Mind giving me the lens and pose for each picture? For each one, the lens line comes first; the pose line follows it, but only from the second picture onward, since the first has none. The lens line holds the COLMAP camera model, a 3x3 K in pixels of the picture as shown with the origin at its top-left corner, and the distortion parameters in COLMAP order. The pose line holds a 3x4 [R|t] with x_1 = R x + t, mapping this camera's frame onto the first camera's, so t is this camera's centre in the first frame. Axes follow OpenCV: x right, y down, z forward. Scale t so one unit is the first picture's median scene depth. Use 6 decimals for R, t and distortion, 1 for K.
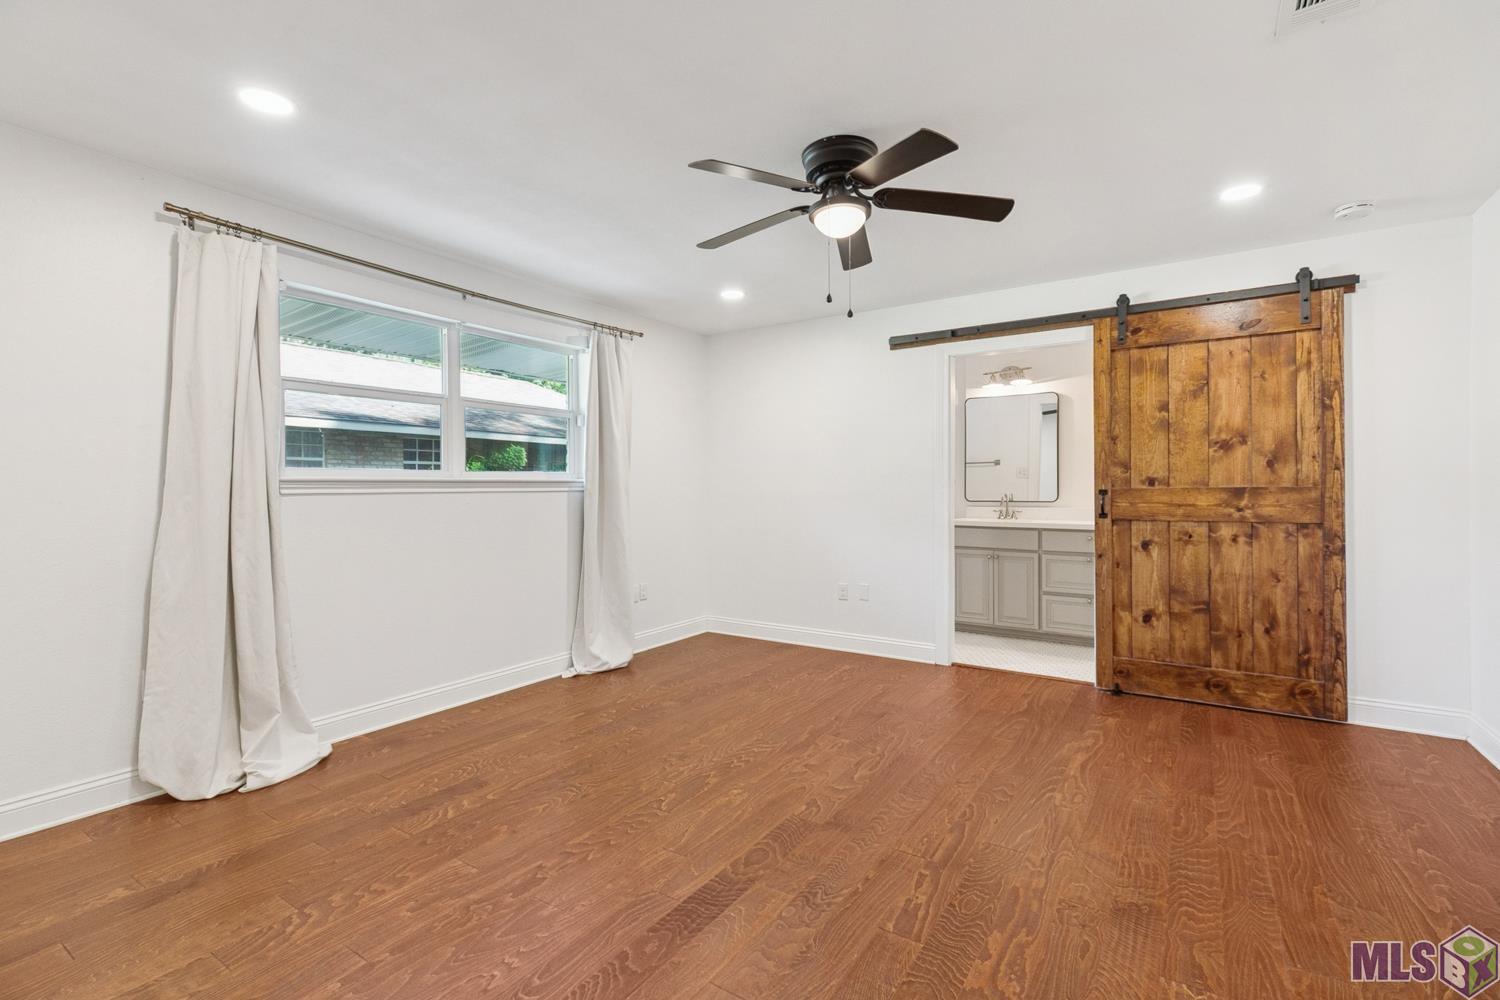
lens RADIAL K [[686.5, 0, 749.2], [0, 686.5, 486.6], [0, 0, 1]] dist [0.000513, -0.000023]
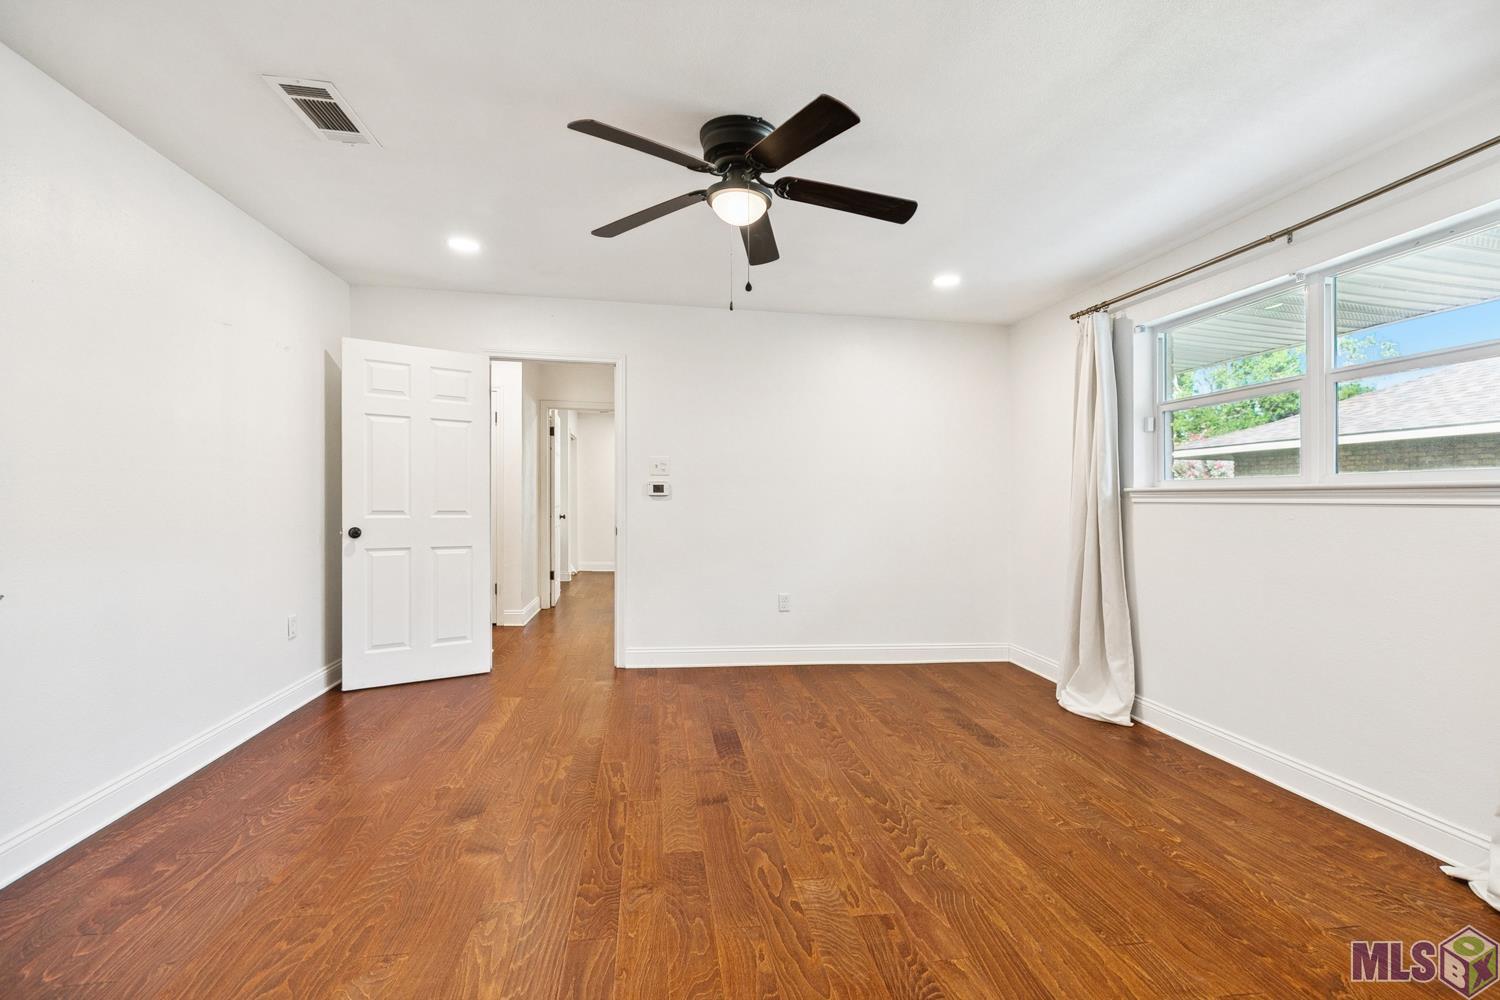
lens RADIAL K [[686.5, 0, 749.7], [0, 686.5, 500.1], [0, 0, 1]] dist [0.000513, -0.000023]
pose [[-0.747607, -0.003707, -0.664131, 0.739884], [-0.008794, 0.999952, 0.004319, 0.009596], [0.664083, 0.009069, -0.747604, 1.677047]]
